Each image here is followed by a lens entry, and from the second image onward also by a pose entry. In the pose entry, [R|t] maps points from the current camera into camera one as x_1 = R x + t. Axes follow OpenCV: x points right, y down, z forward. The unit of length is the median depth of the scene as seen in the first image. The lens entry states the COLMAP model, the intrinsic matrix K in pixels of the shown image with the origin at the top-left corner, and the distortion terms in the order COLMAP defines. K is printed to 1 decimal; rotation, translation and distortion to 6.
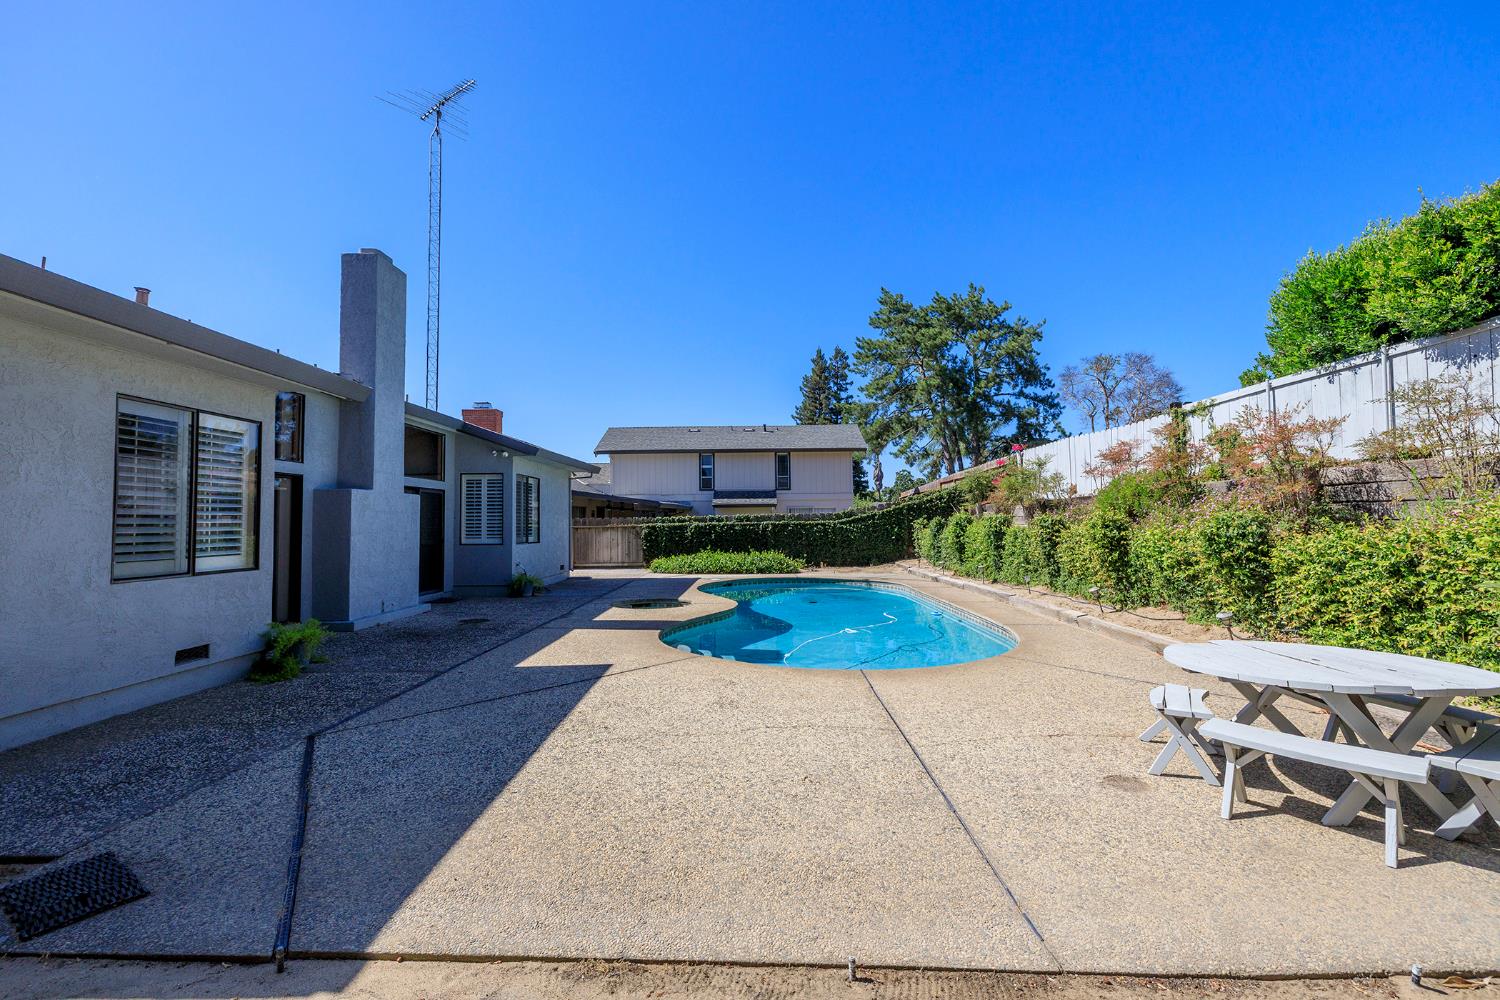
lens RADIAL K [[649.9, 0, 747.0], [0, 649.9, 494.6], [0, 0, 1]] dist [0.001489, 0.000502]
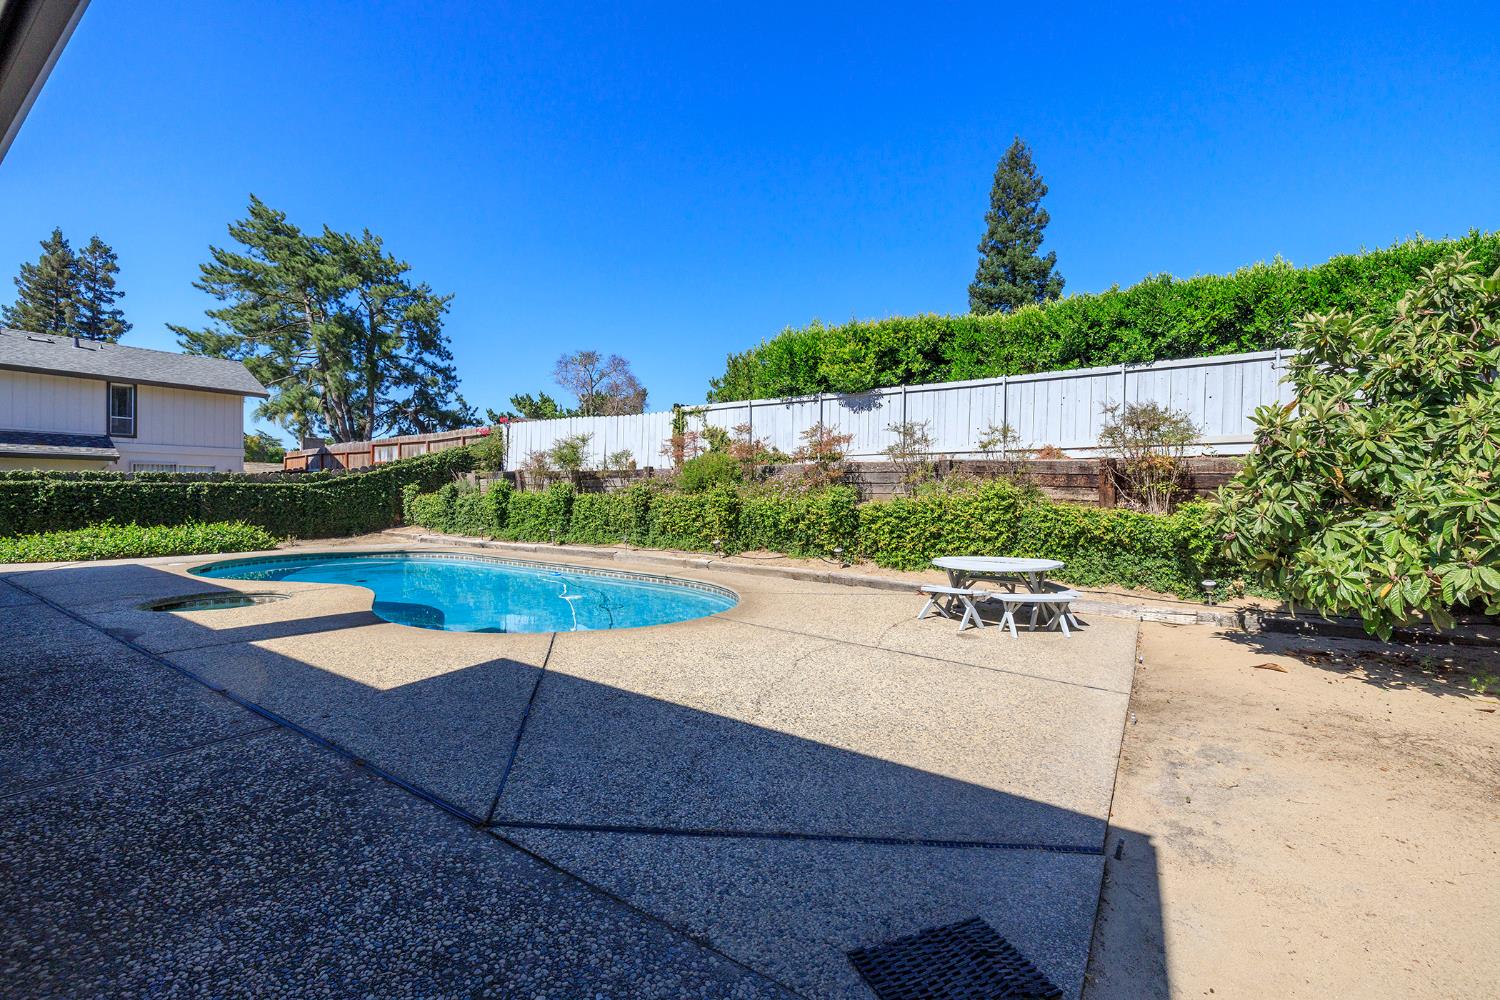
lens RADIAL K [[626.9, 0, 741.5], [0, 626.9, 495.1], [0, 0, 1]] dist [0.000038, 0.000604]
pose [[0.546415, 0.011487, 0.837436, -0.340795], [-0.053606, 0.998335, 0.021283, 0.012268], [-0.835797, -0.056521, 0.546121, 0.162175]]
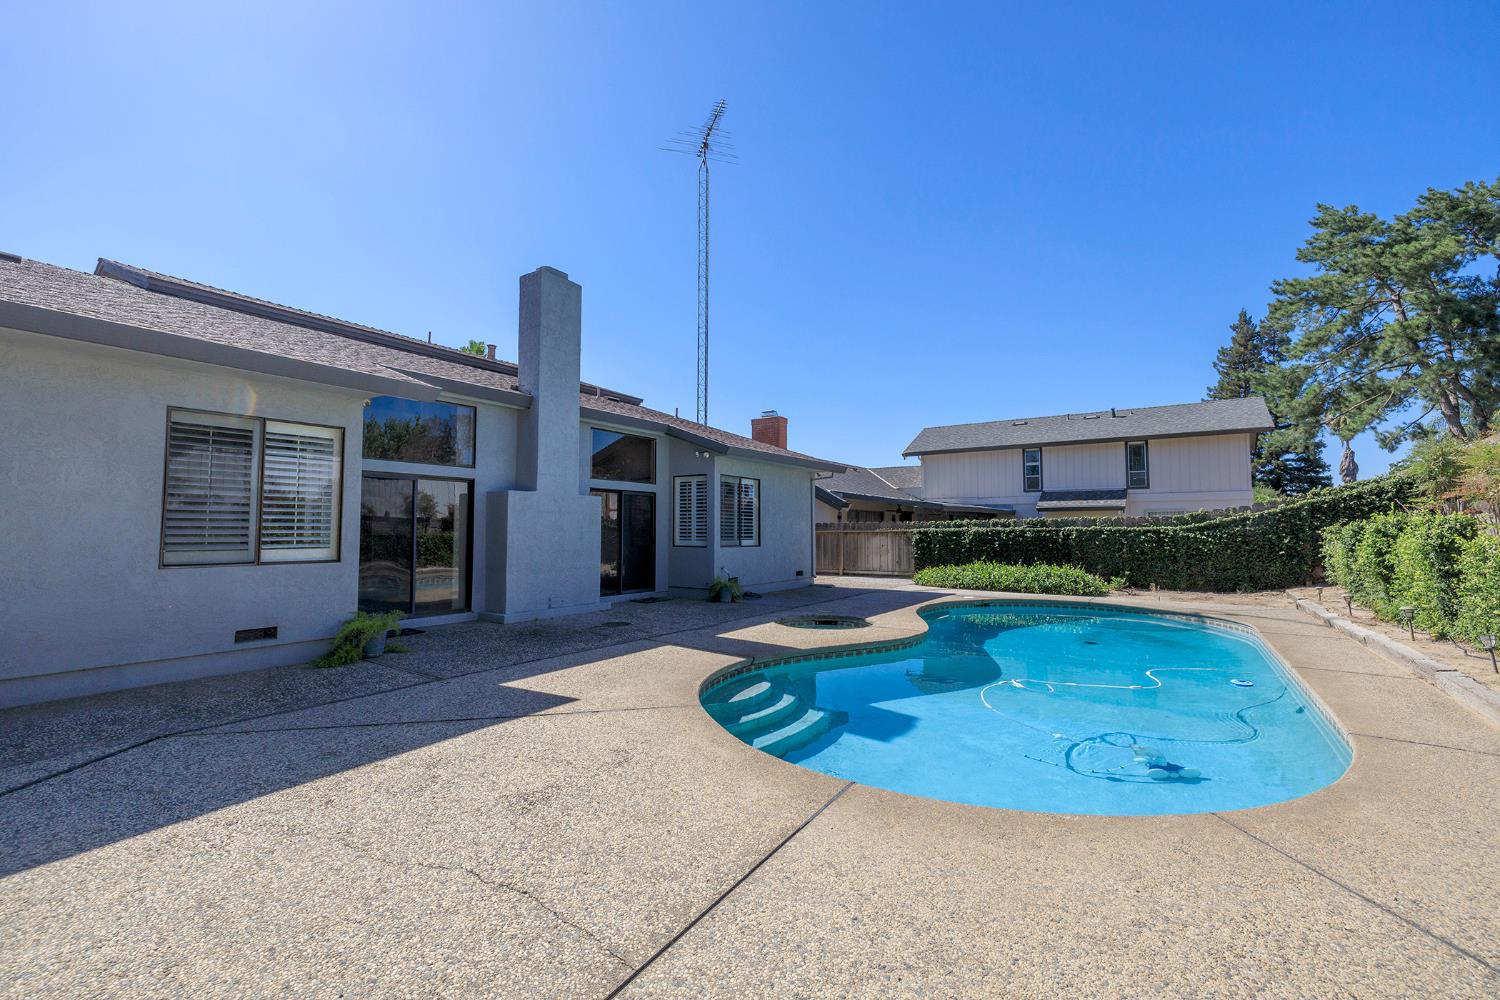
lens RADIAL K [[626.9, 0, 741.5], [0, 626.9, 495.1], [0, 0, 1]] dist [0.000038, 0.000604]
pose [[0.830222, -0.020967, -0.557038, 0.186412], [0.014561, 0.999767, -0.015929, 0.013752], [0.557242, 0.005114, 0.830334, 0.231603]]
